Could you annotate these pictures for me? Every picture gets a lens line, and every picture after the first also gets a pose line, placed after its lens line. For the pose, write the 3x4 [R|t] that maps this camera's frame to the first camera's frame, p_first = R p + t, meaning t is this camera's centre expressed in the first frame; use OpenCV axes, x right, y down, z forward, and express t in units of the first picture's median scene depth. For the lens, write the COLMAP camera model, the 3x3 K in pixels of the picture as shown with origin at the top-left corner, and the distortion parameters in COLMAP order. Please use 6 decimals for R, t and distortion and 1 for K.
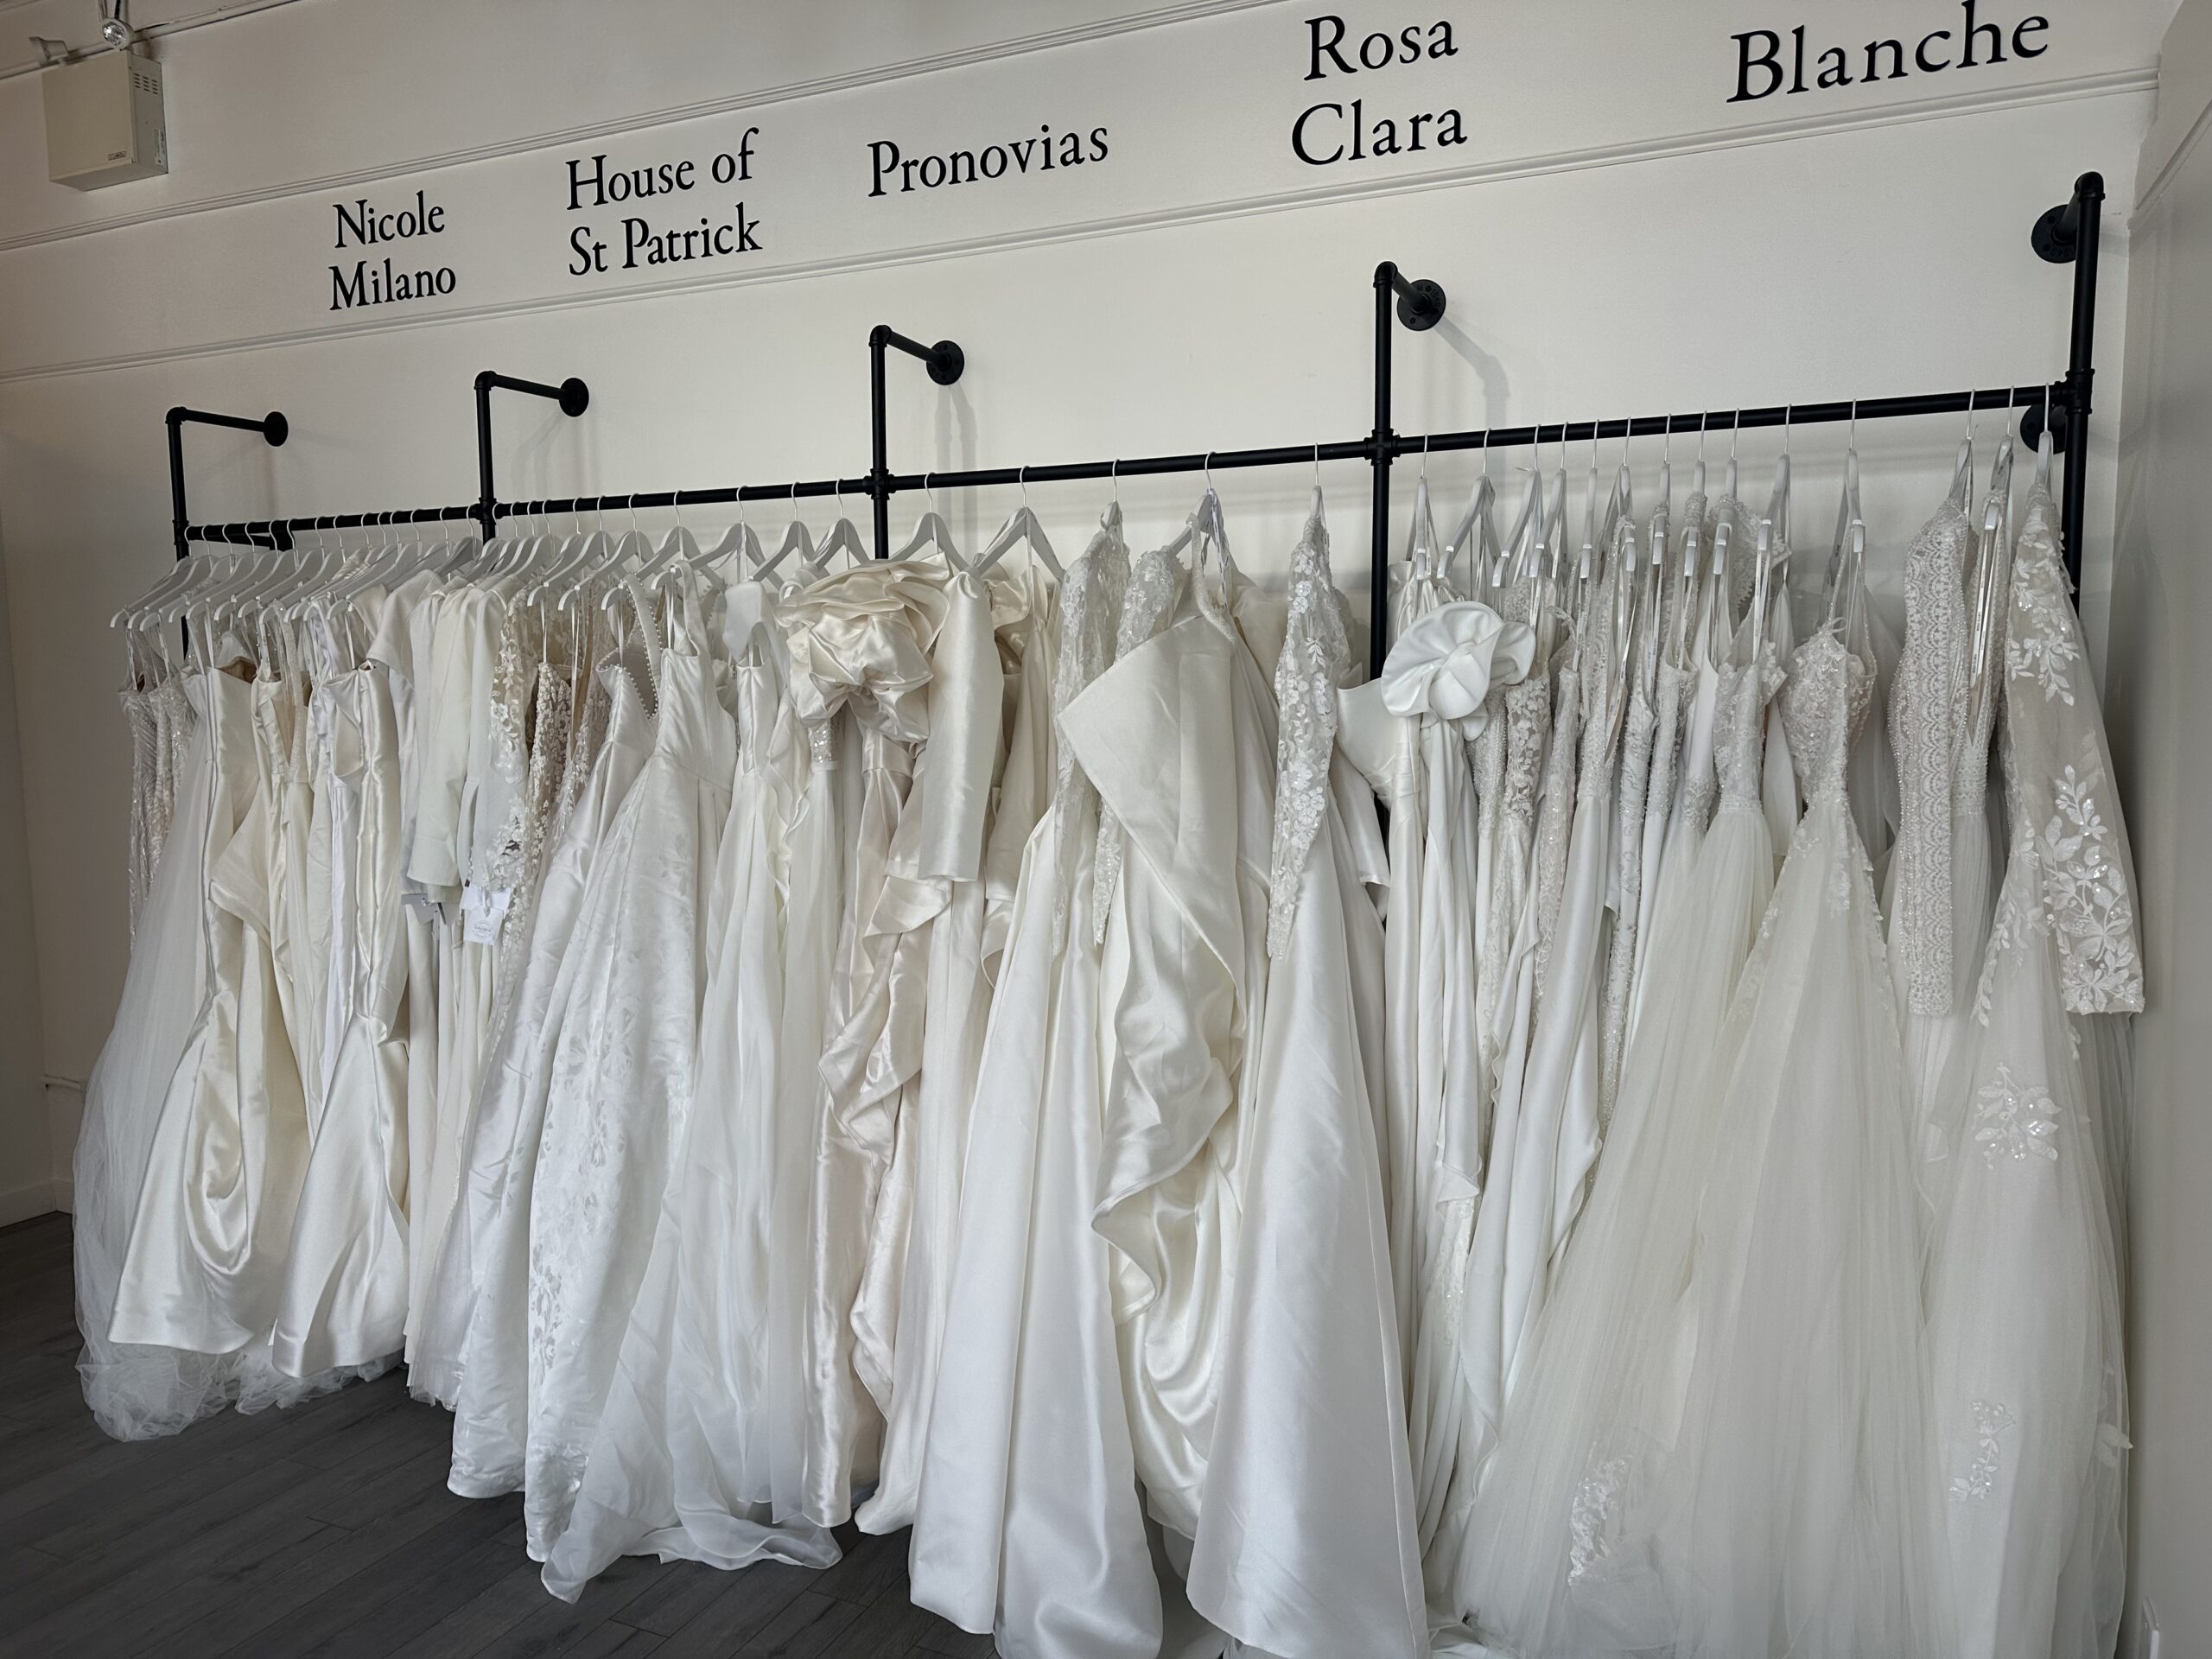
lens RADIAL K [[1553.2, 0, 1106.0], [0, 1553.2, 829.5], [0, 0, 1]] dist [0.028414, -0.029854]
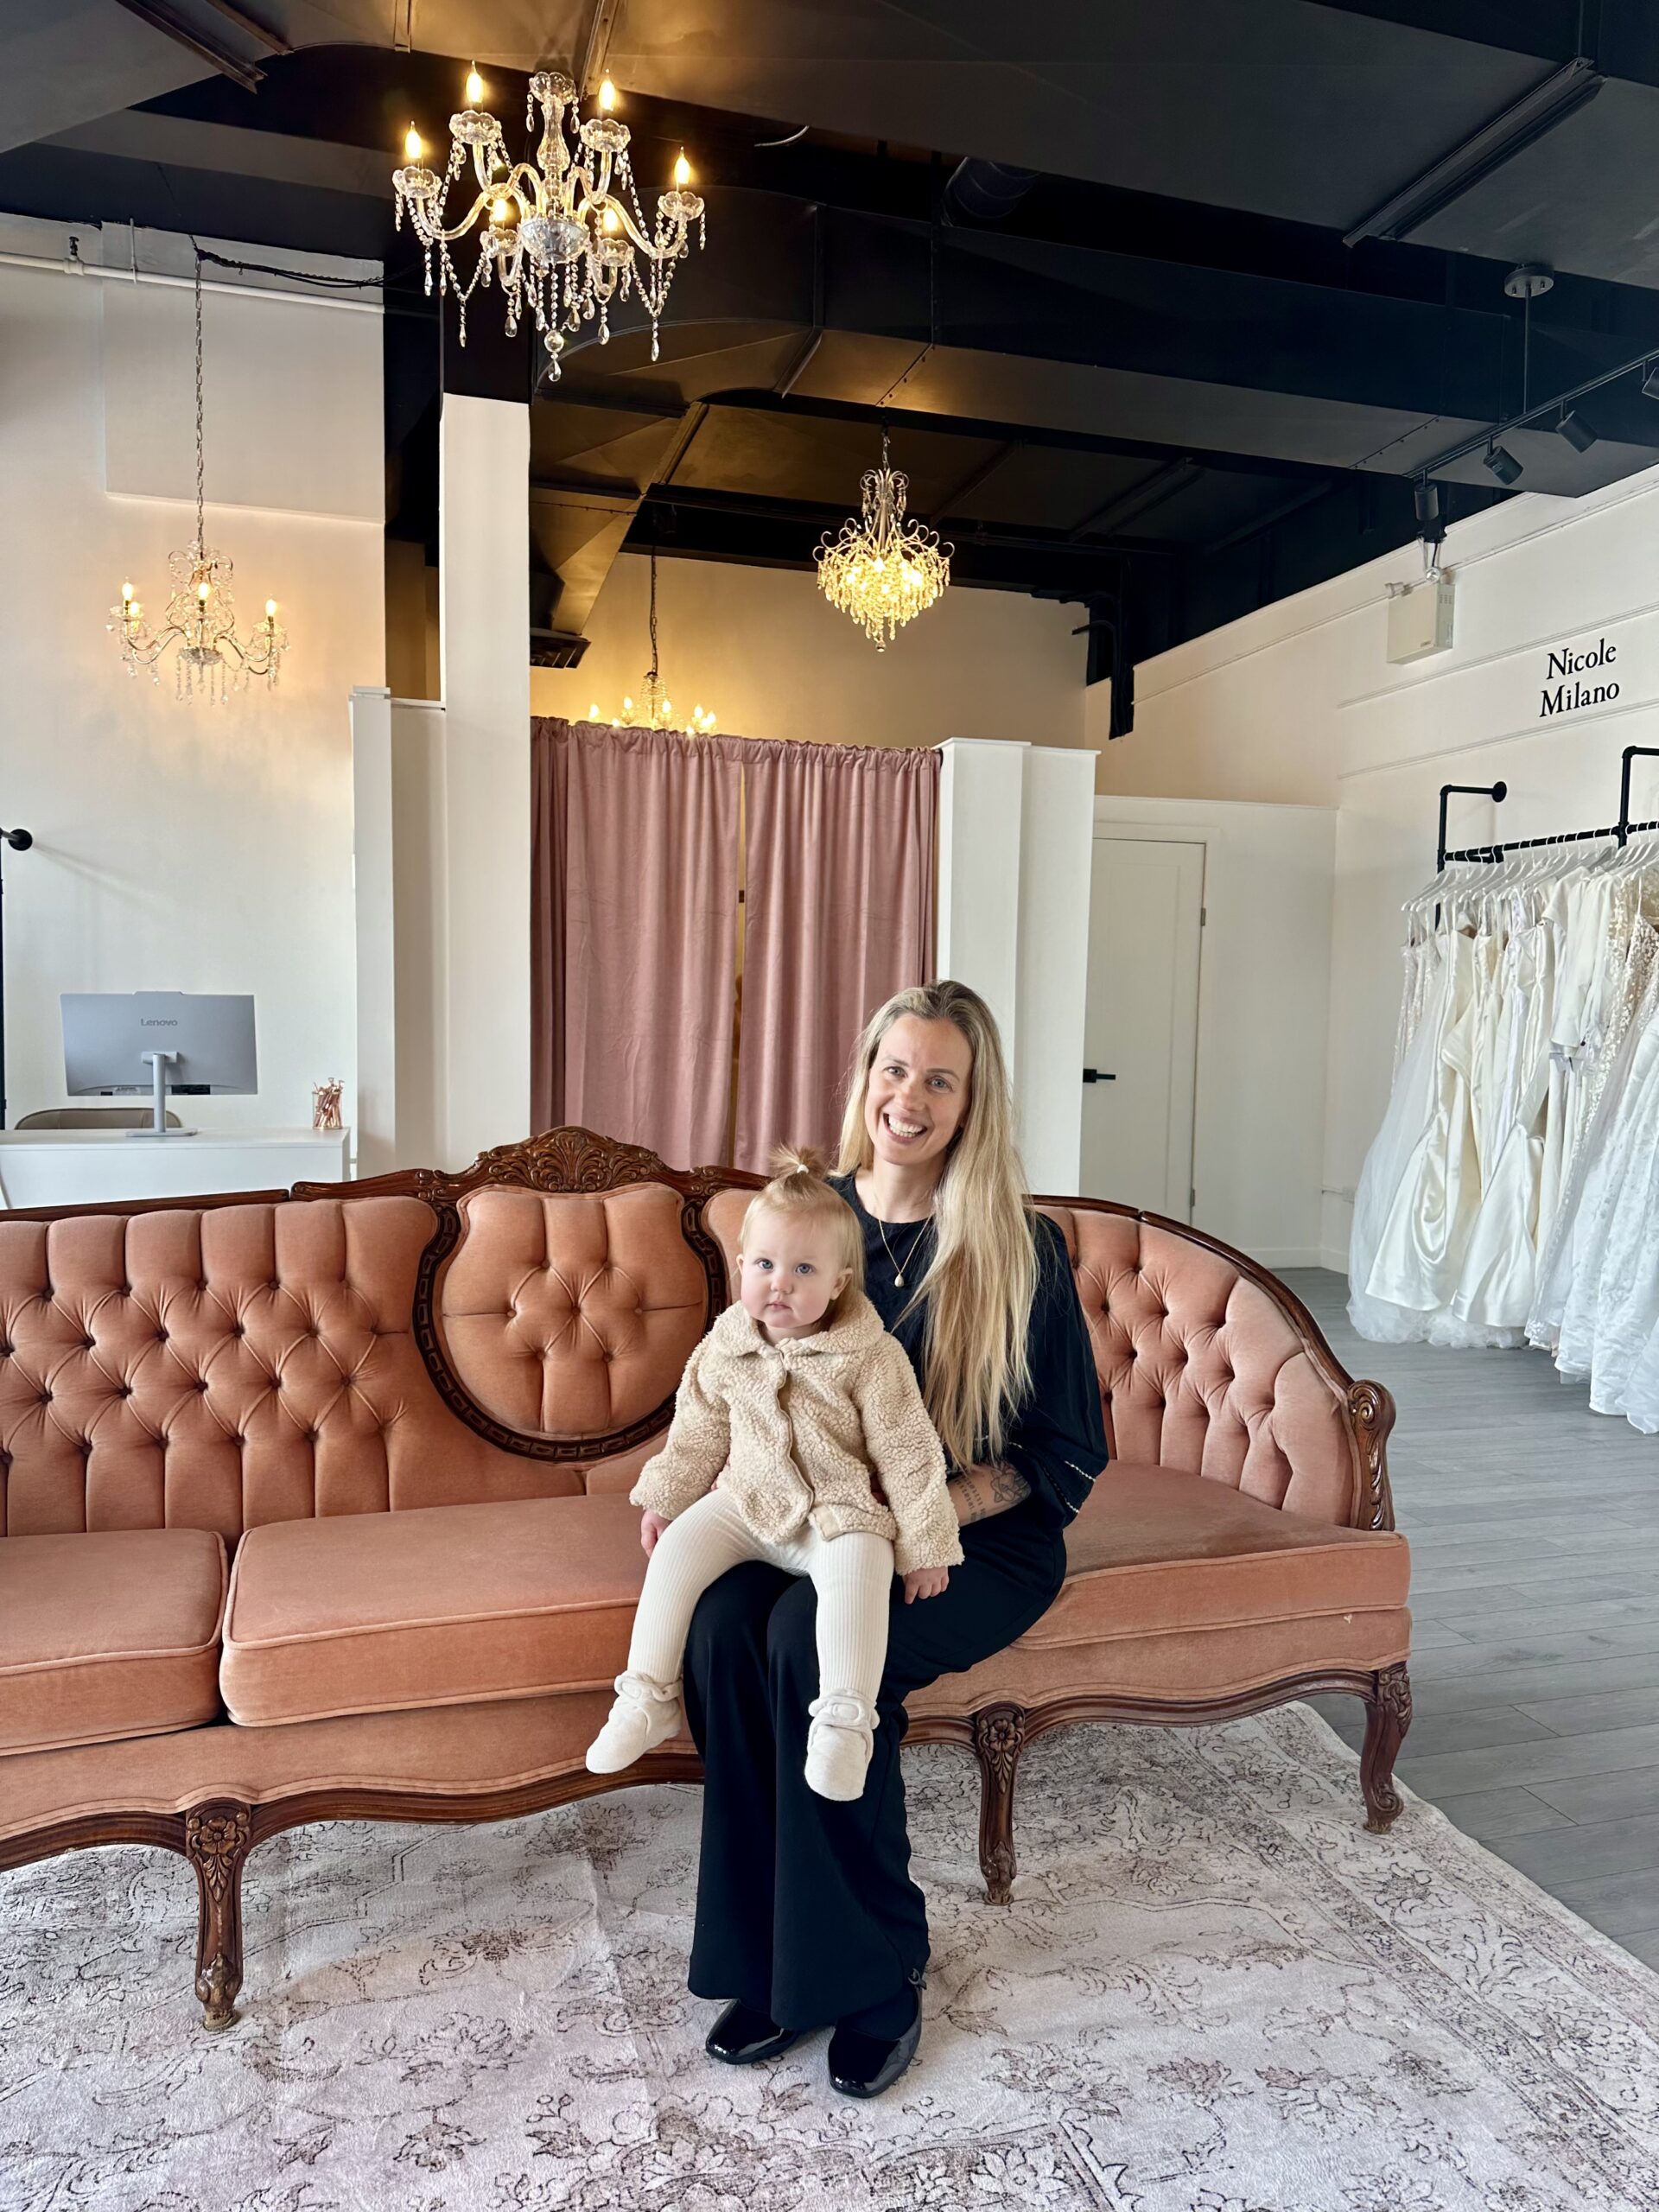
lens RADIAL K [[1553.2, 0, 829.5], [0, 1553.2, 1106.0], [0, 0, 1]] dist [0.028414, -0.029854]
pose [[0.653524, 0.063225, -0.754260, 0.314353], [-0.095389, 0.995440, 0.000792, 0.162522], [0.750871, 0.071431, 0.656575, -0.683271]]
